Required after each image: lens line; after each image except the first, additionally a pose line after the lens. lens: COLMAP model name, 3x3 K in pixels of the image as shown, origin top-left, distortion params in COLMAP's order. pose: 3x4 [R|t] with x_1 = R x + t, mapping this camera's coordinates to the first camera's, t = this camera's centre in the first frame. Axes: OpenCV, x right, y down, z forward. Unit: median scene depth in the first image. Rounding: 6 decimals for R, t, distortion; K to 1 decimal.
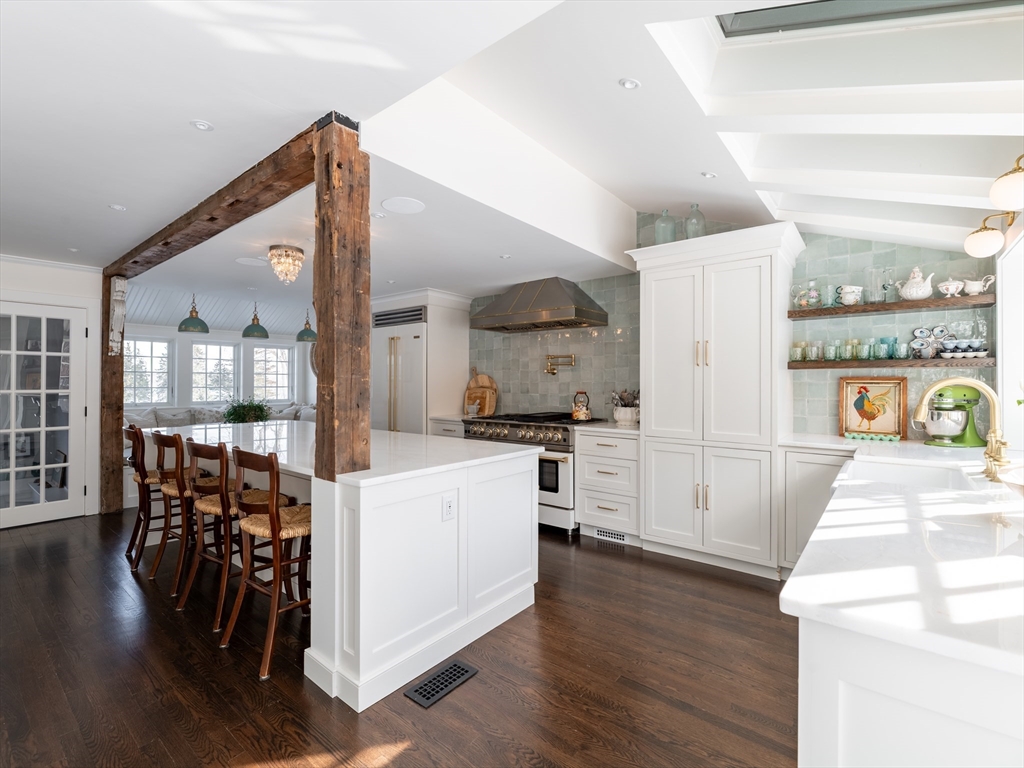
lens RADIAL K [[468.0, 0, 512.0], [0, 468.0, 384.0], [0, 0, 1]] dist [-0.002349, -0.000528]
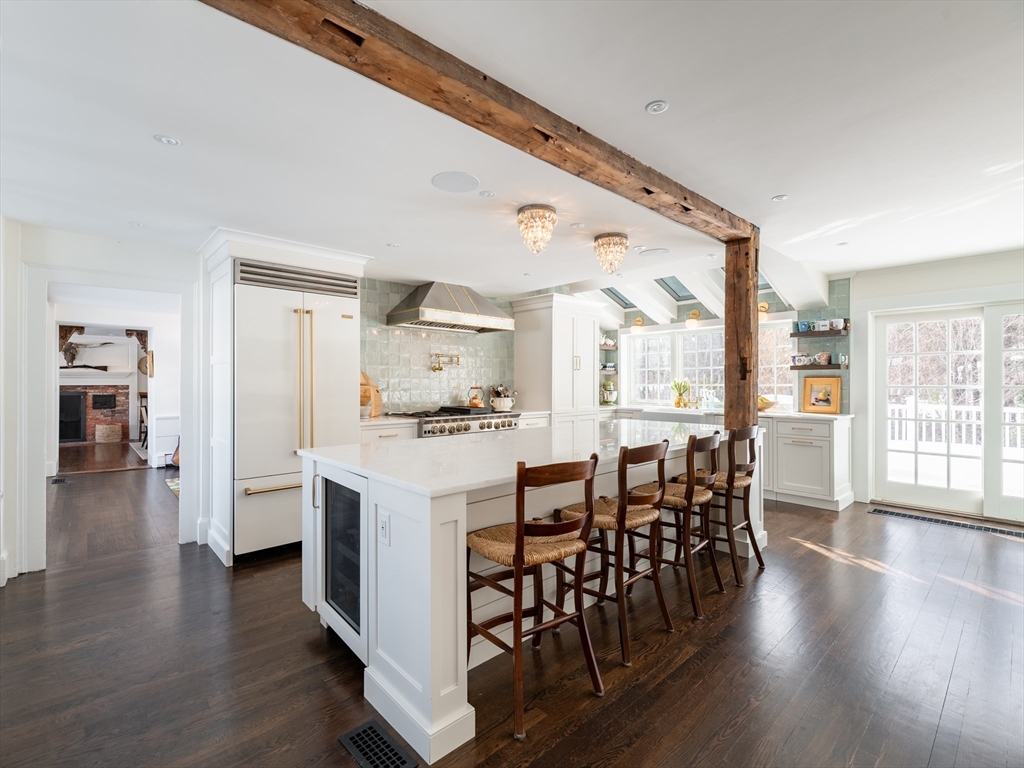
lens RADIAL K [[468.0, 0, 512.0], [0, 468.0, 384.0], [0, 0, 1]] dist [-0.002349, -0.000528]
pose [[0.154088, 0.002578, 0.988054, -0.907213], [-0.000412, 0.999997, -0.002545, 0.010905], [-0.988057, -0.000015, 0.154089, 0.615482]]
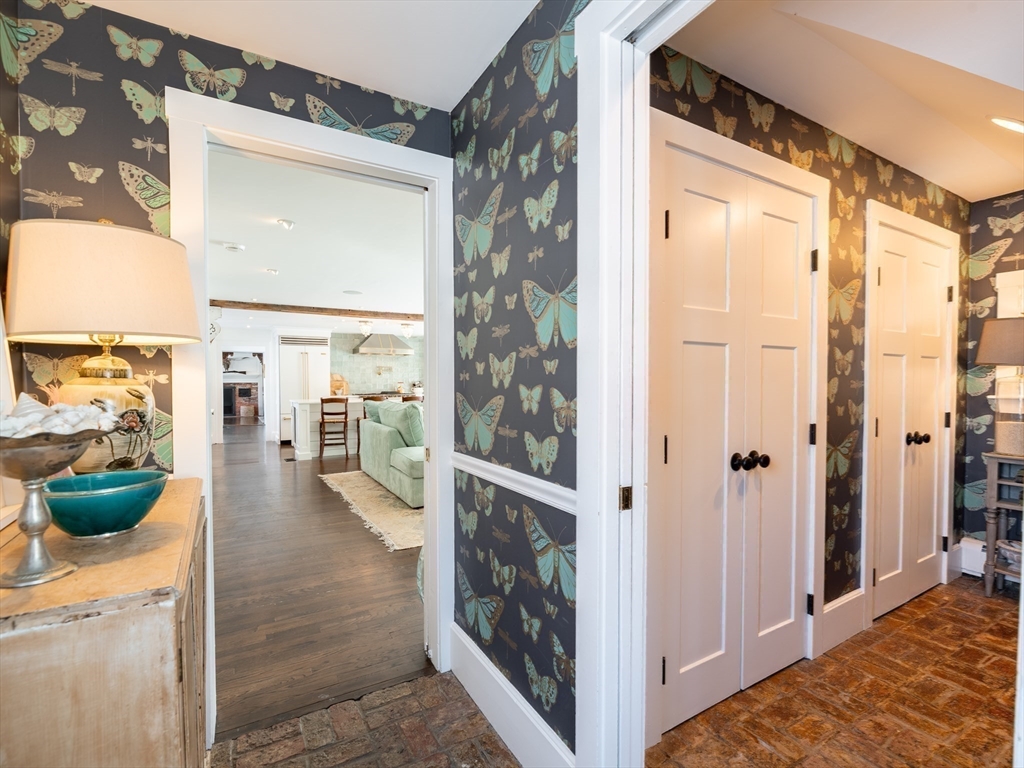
lens RADIAL K [[471.8, 0, 513.2], [0, 471.8, 398.5], [0, 0, 1]] dist [-0.000286, -0.000103]
pose [[0.355041, -0.032476, 0.934286, -1.729590], [0.004023, 0.999440, 0.033211, 0.020187], [-0.934842, -0.008032, 0.354973, -0.415123]]
